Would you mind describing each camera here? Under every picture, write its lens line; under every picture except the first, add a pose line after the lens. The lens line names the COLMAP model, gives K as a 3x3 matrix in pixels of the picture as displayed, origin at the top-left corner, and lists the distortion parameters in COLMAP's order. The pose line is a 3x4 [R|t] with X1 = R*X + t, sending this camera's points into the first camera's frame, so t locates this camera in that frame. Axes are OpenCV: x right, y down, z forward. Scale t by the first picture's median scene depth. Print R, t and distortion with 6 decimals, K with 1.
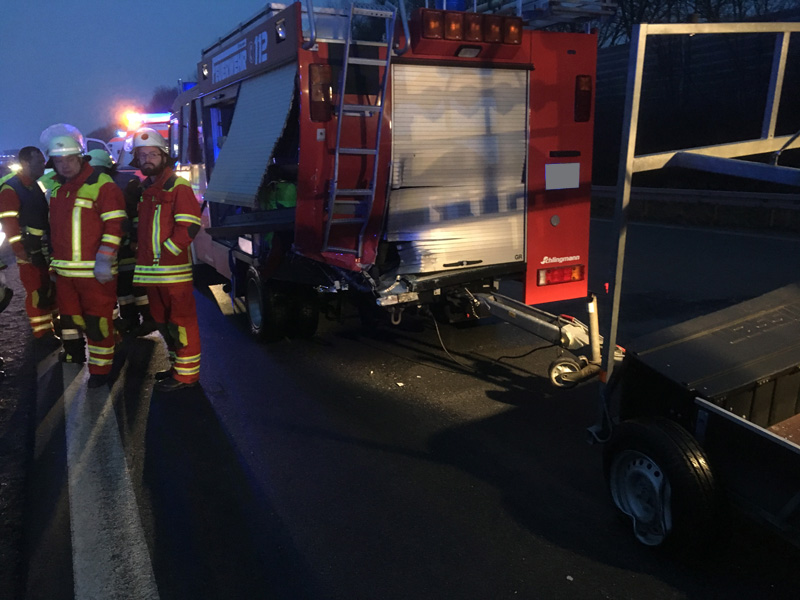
lens RADIAL K [[661.8, 0, 400.0], [0, 661.8, 300.0], [0, 0, 1]] dist [0.001661, 0.001421]
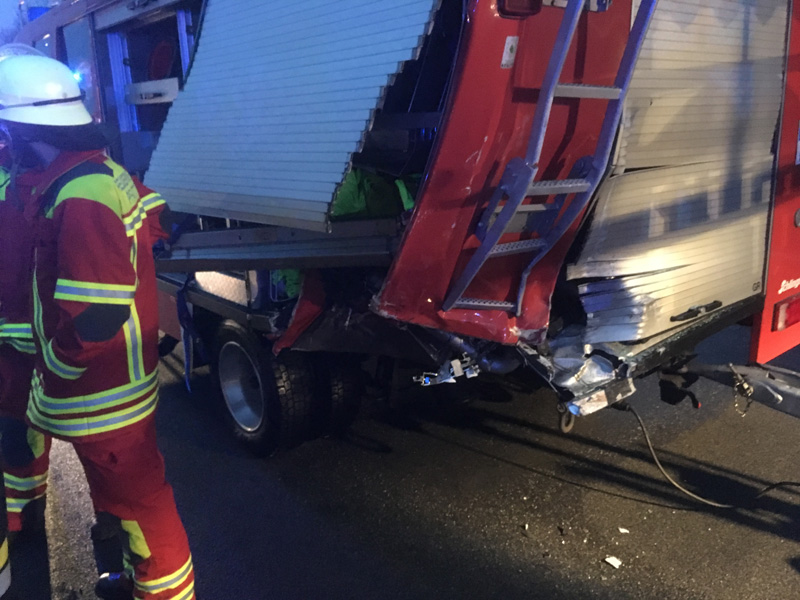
lens RADIAL K [[683.8, 0, 400.0], [0, 683.8, 300.0], [0, 0, 1]] dist [0.004125, -0.015828]
pose [[0.976778, -0.072396, 0.201654, -0.246229], [0.063789, 0.996766, 0.048866, -0.106255], [-0.204540, -0.034867, 0.978237, 0.518363]]
